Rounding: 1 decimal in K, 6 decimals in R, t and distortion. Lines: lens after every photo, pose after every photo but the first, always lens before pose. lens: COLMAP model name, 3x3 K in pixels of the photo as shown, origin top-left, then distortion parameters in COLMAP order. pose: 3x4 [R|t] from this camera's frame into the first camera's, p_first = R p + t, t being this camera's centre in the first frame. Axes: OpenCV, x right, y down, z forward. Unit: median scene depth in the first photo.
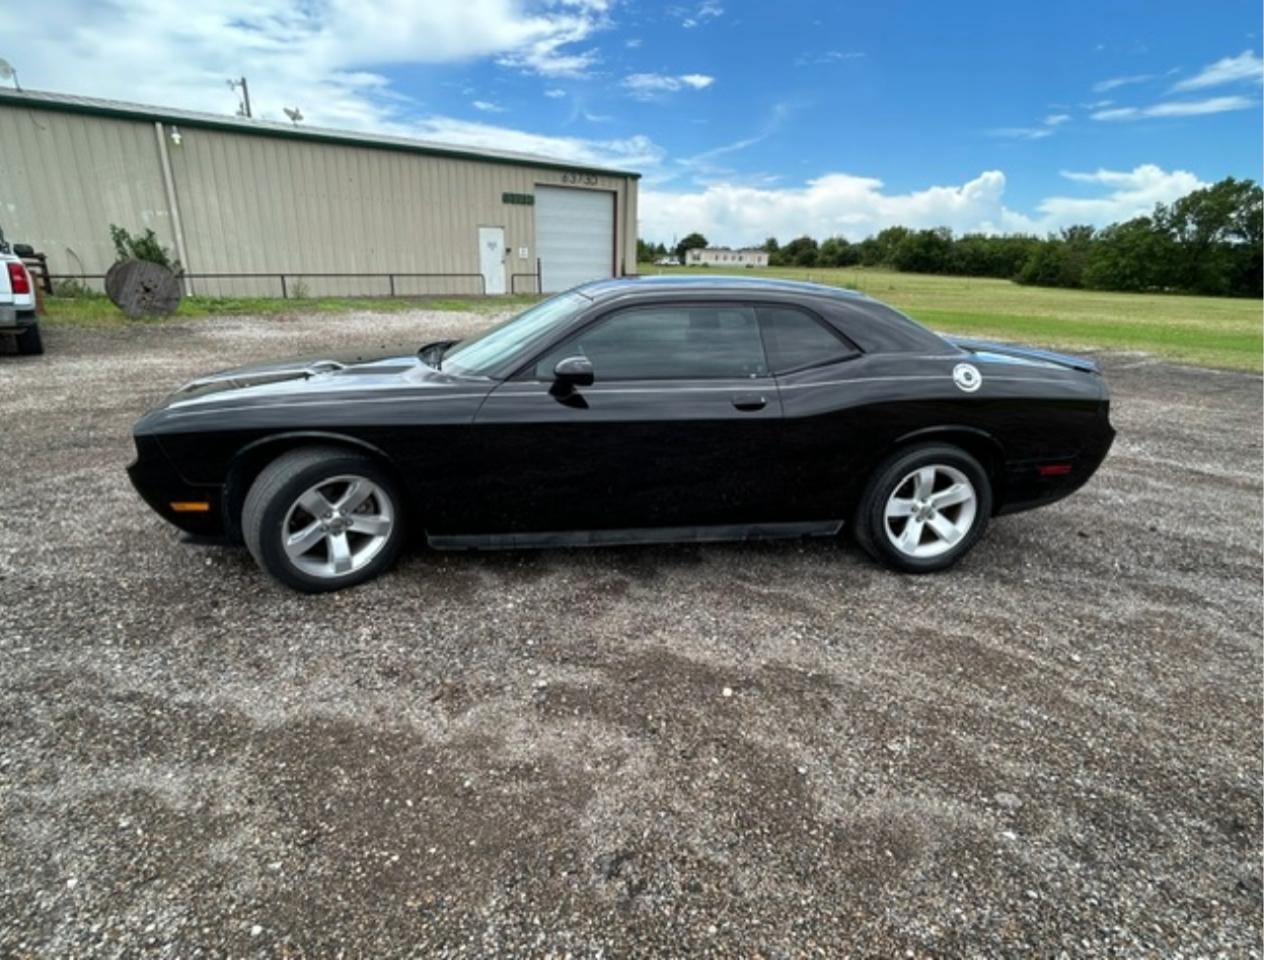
lens RADIAL K [[676.5, 0, 629.2], [0, 676.5, 497.0], [0, 0, 1]] dist [0.002370, 0.000376]
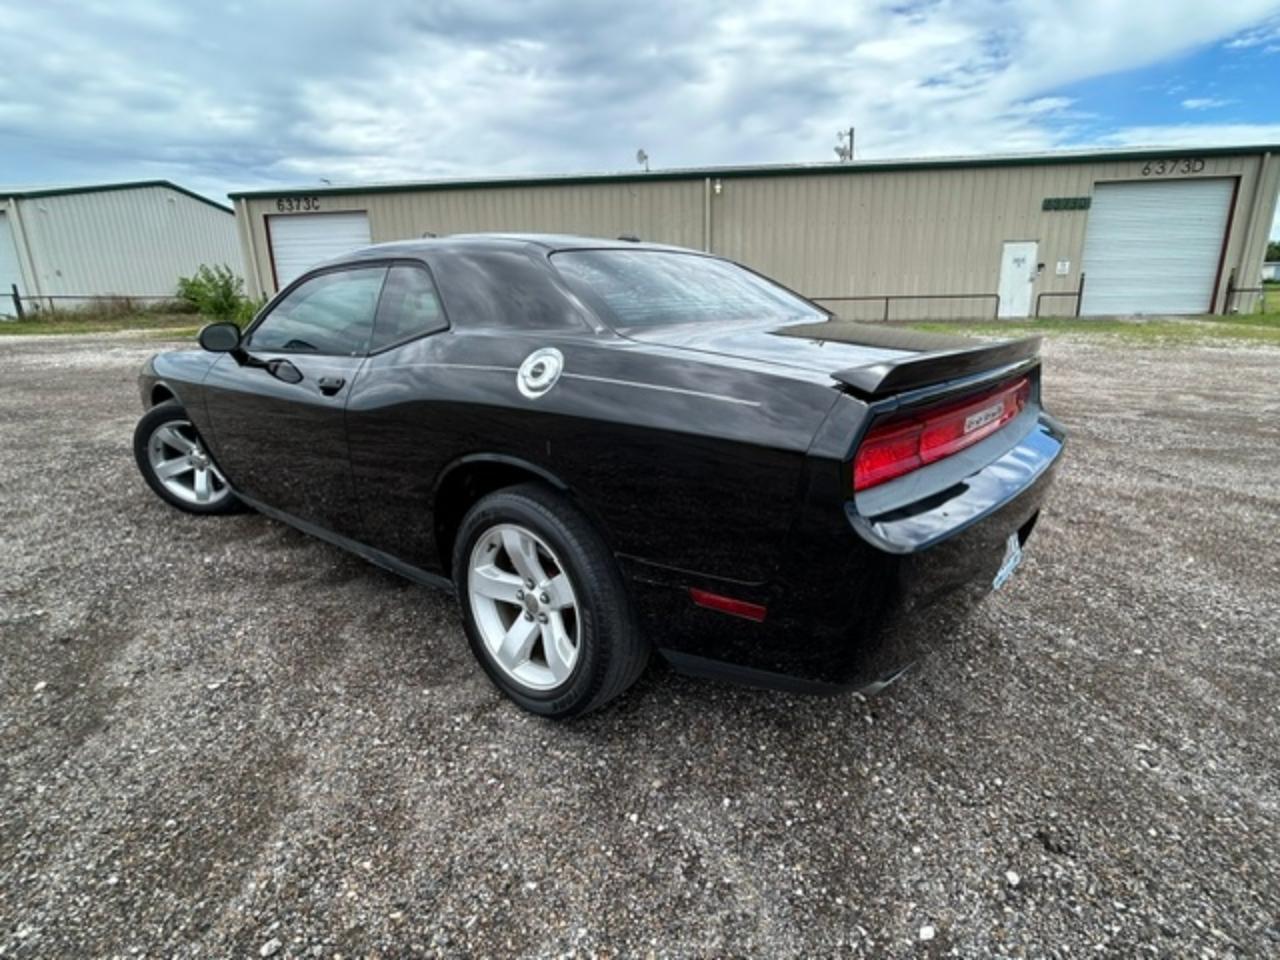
lens RADIAL K [[687.3, 0, 640.0], [0, 687.3, 480.0], [0, 0, 1]] dist [-0.015878, 0.010378]
pose [[0.665780, 0.165929, -0.727464, 0.191053], [-0.218035, 0.975670, 0.022996, -0.024403], [0.713580, 0.143302, 0.685760, 0.138021]]
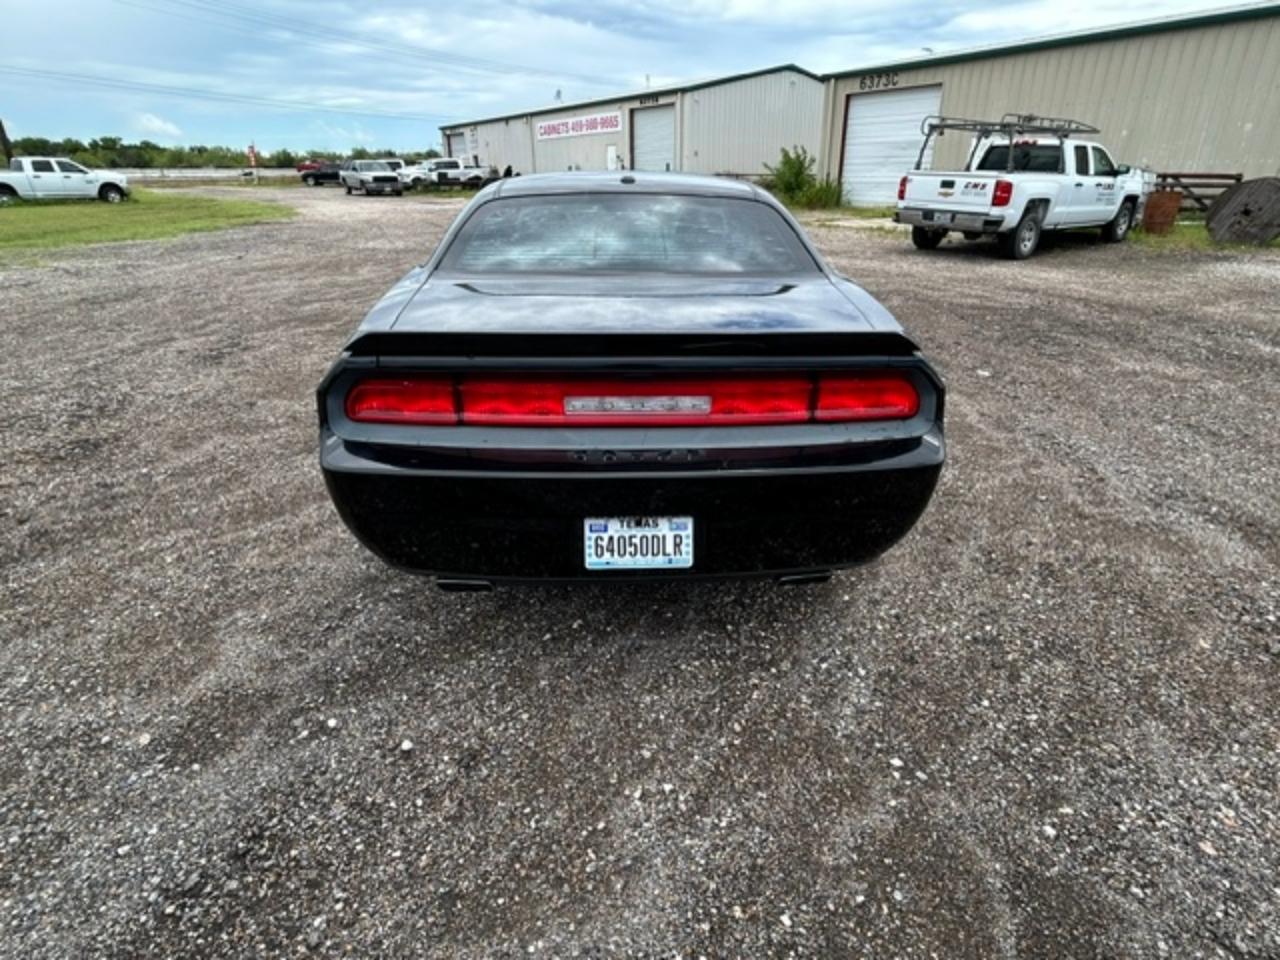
lens RADIAL K [[687.3, 0, 640.0], [0, 687.3, 480.0], [0, 0, 1]] dist [-0.015878, 0.010378]
pose [[-0.104387, 0.387988, -0.915734, 0.251813], [-0.325939, 0.856566, 0.400074, -0.079725], [0.939610, 0.340236, 0.037046, 0.259196]]
